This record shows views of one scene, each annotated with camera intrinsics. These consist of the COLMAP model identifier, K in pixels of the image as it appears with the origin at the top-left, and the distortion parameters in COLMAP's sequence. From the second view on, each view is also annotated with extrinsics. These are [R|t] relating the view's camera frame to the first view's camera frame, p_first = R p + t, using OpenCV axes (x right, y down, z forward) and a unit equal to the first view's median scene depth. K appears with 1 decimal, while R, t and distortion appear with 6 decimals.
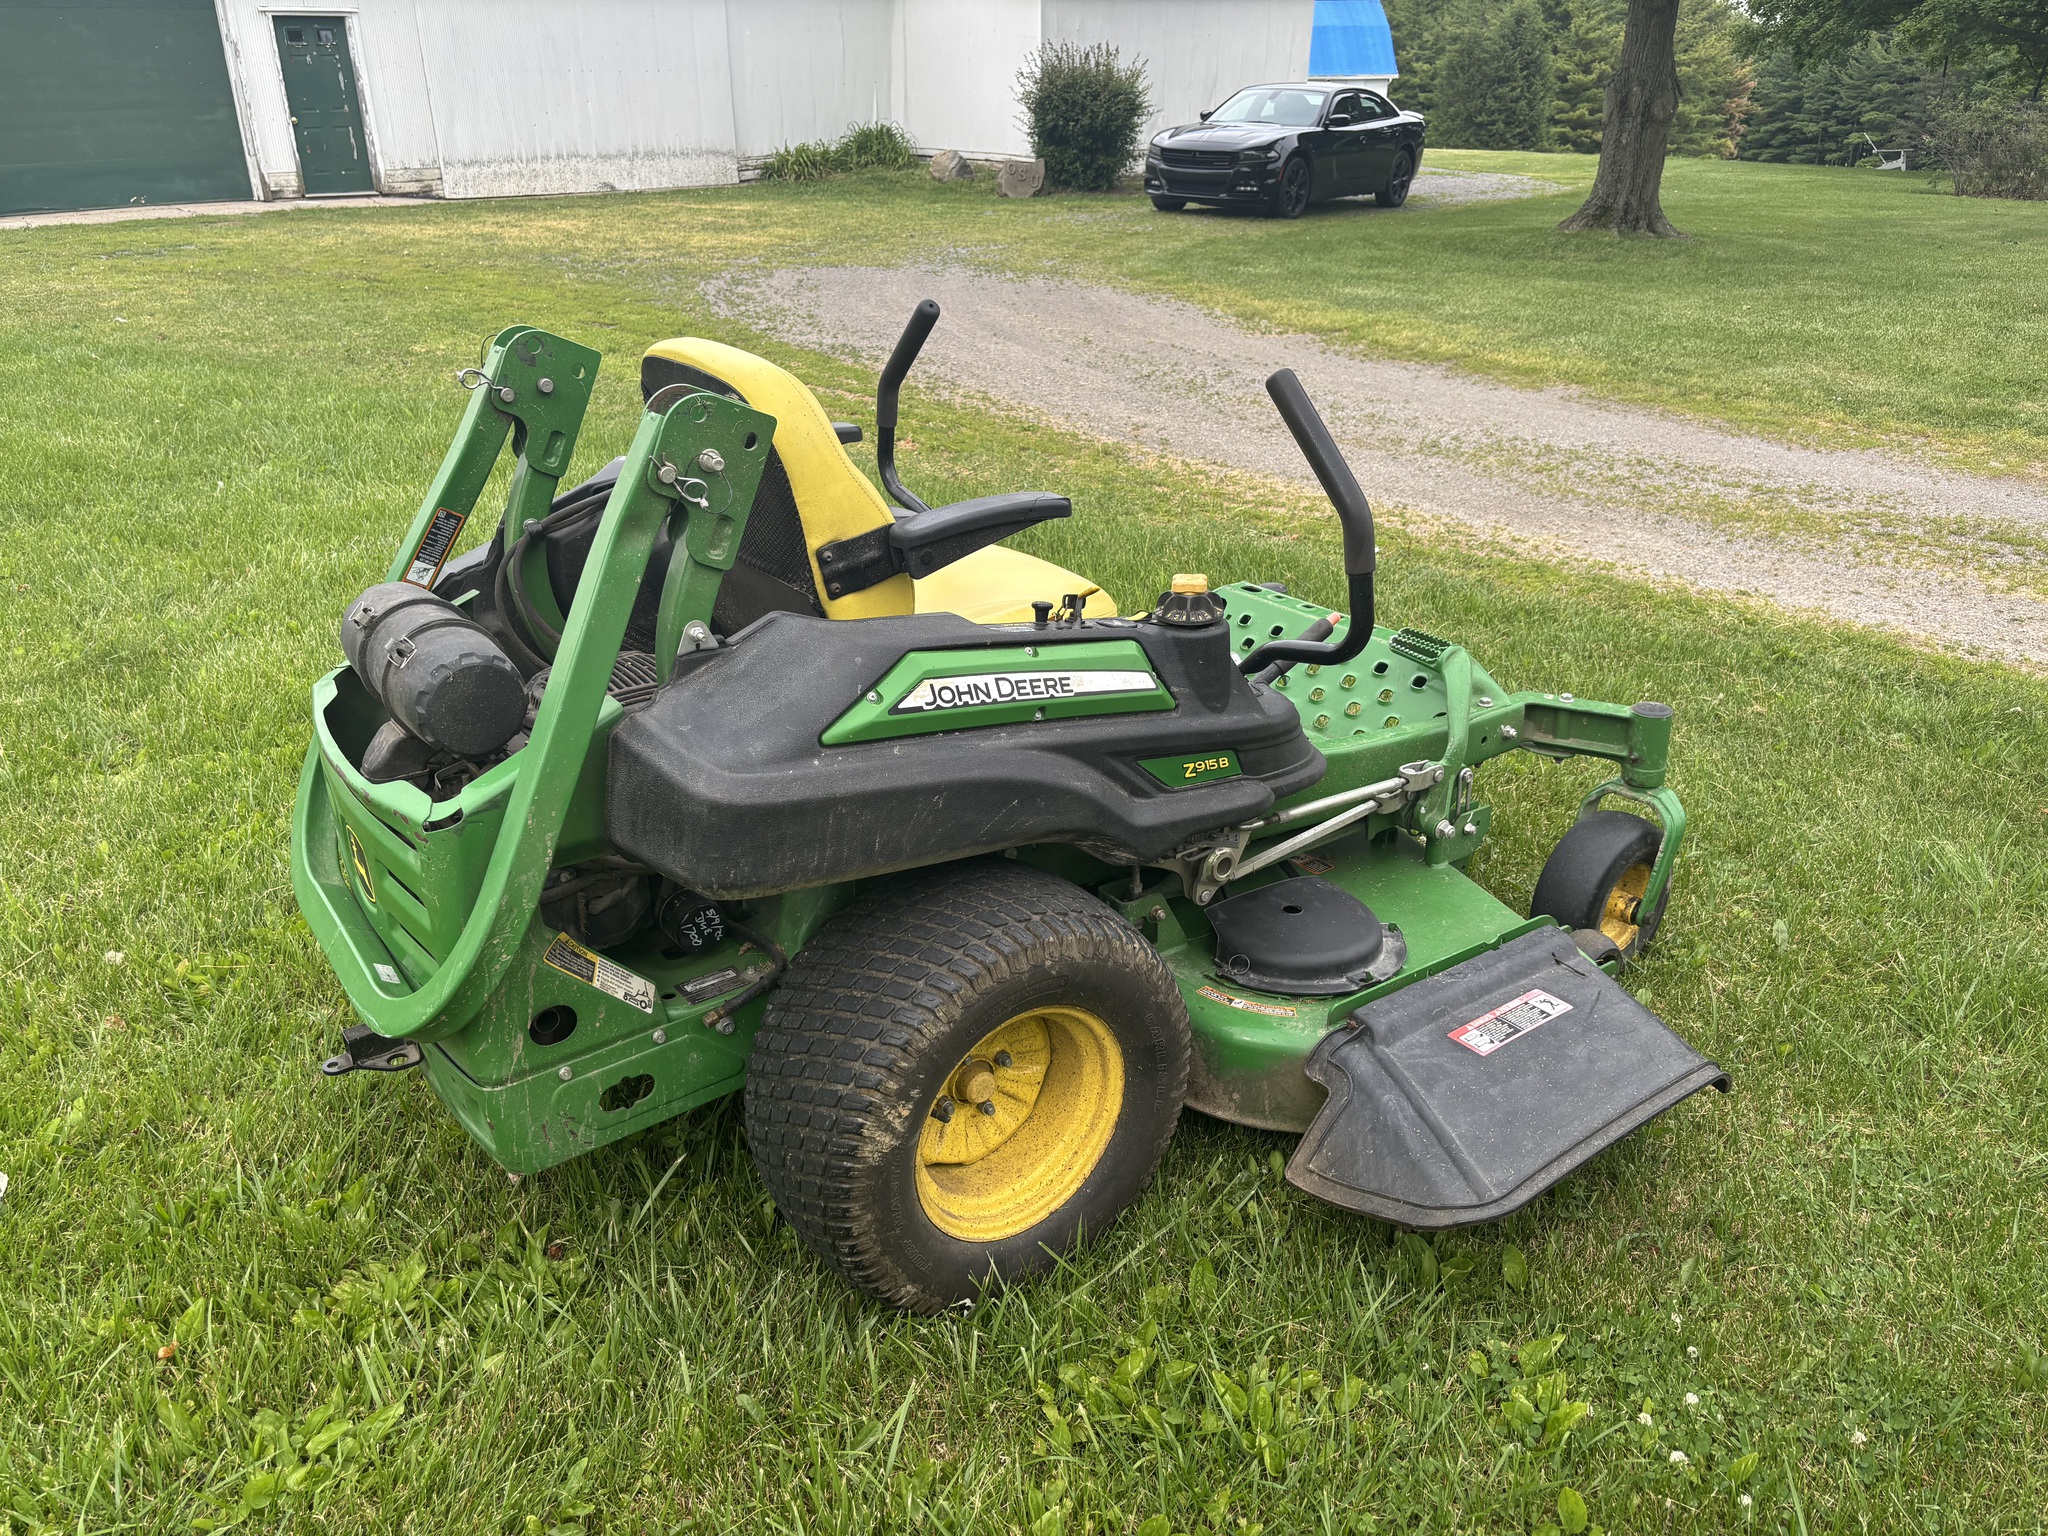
lens RADIAL K [[1584.1, 0, 1037.5], [0, 1584.1, 753.8], [0, 0, 1]] dist [0.060195, -0.062770]
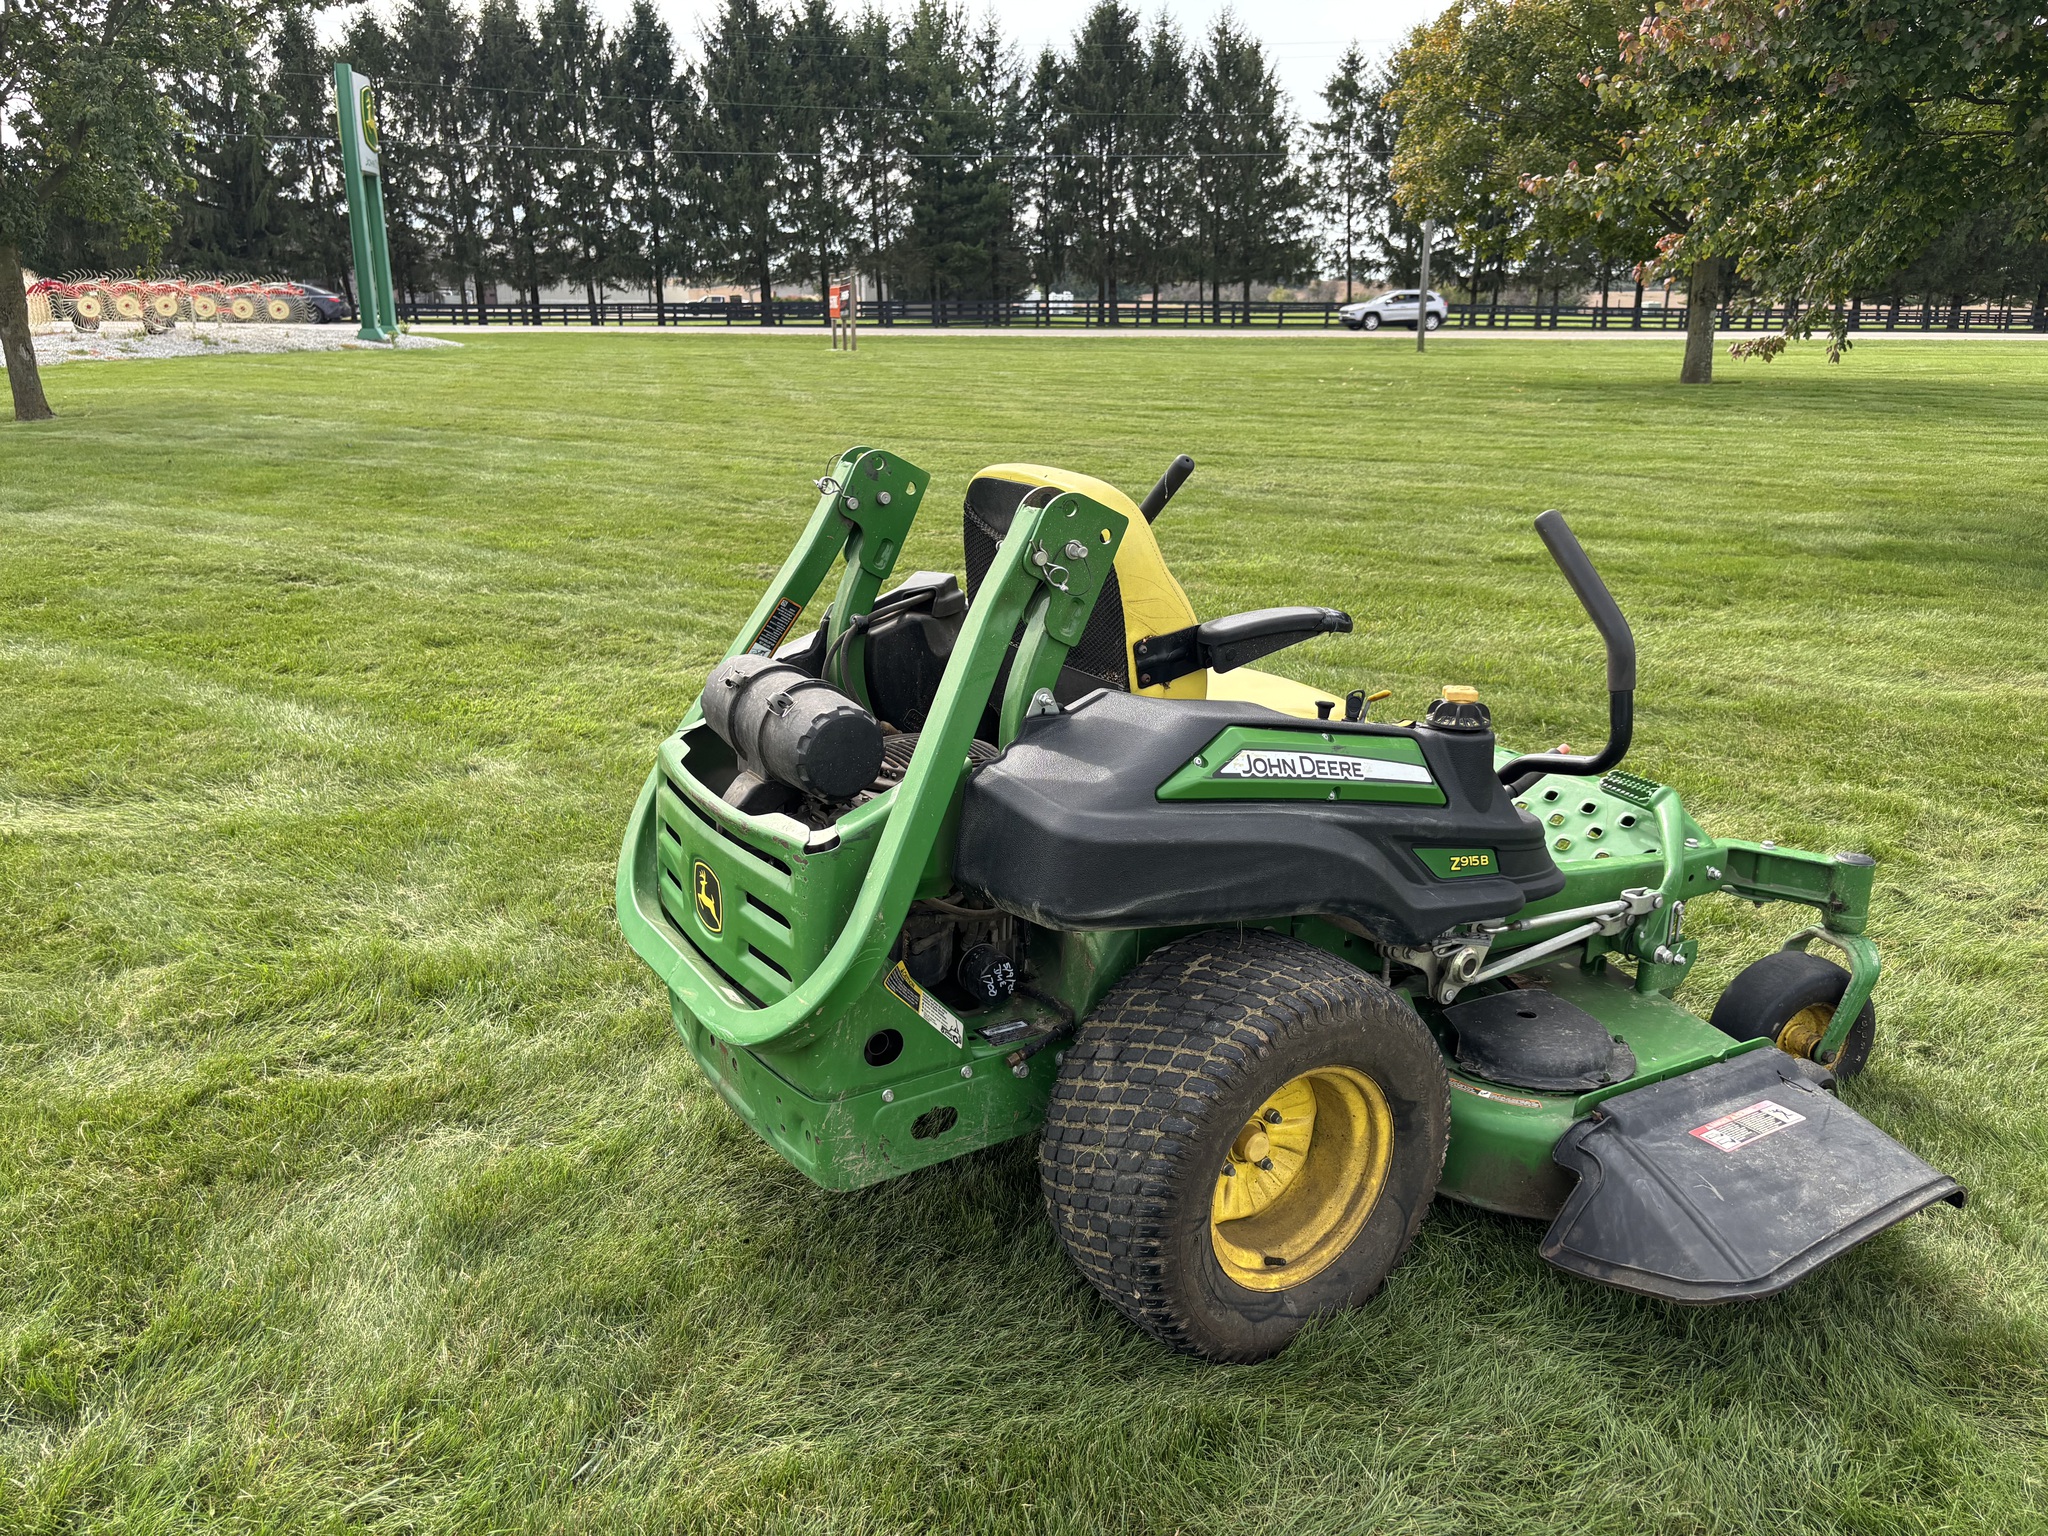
lens RADIAL K [[1584.1, 0, 1058.0], [0, 1584.1, 714.1], [0, 0, 1]] dist [0.060195, -0.062770]
pose [[0.997905, 0.056997, -0.030608, -0.147254], [-0.061093, 0.985872, -0.155960, 0.096505], [0.021286, 0.157503, 0.987289, -0.102041]]
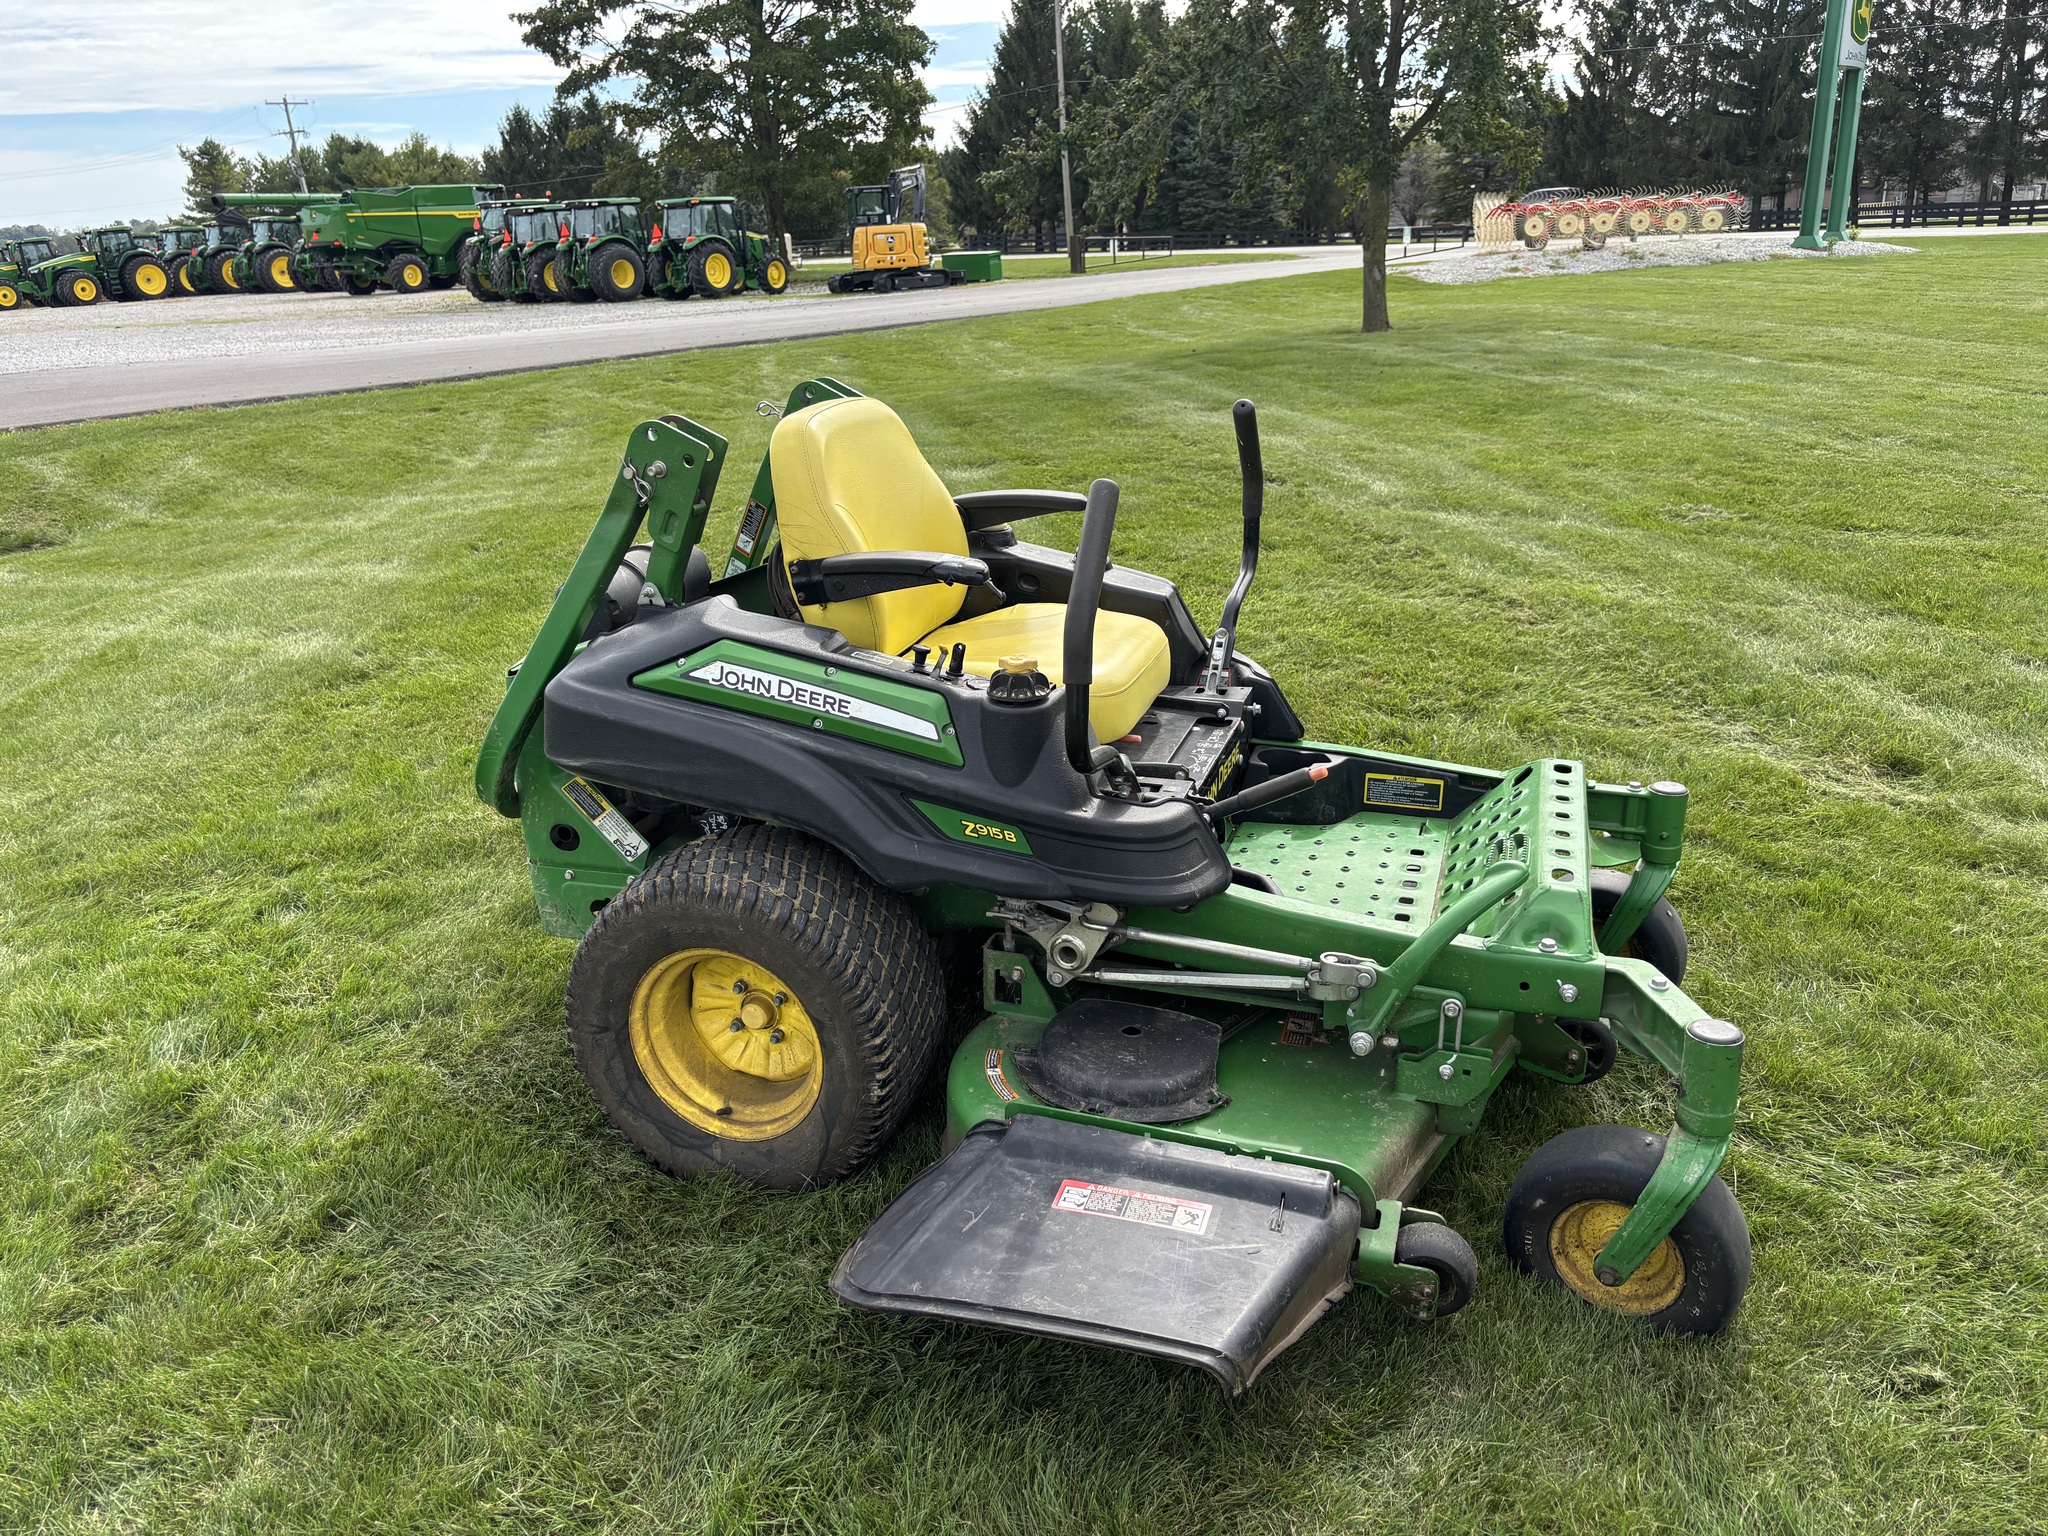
lens RADIAL K [[1584.1, 0, 1008.5], [0, 1584.1, 766.7], [0, 0, 1]] dist [0.060195, -0.062770]
pose [[0.586559, 0.274922, -0.761818, 0.913768], [-0.312354, 0.944645, 0.100404, -0.145022], [0.747251, 0.179064, 0.639963, 0.328909]]
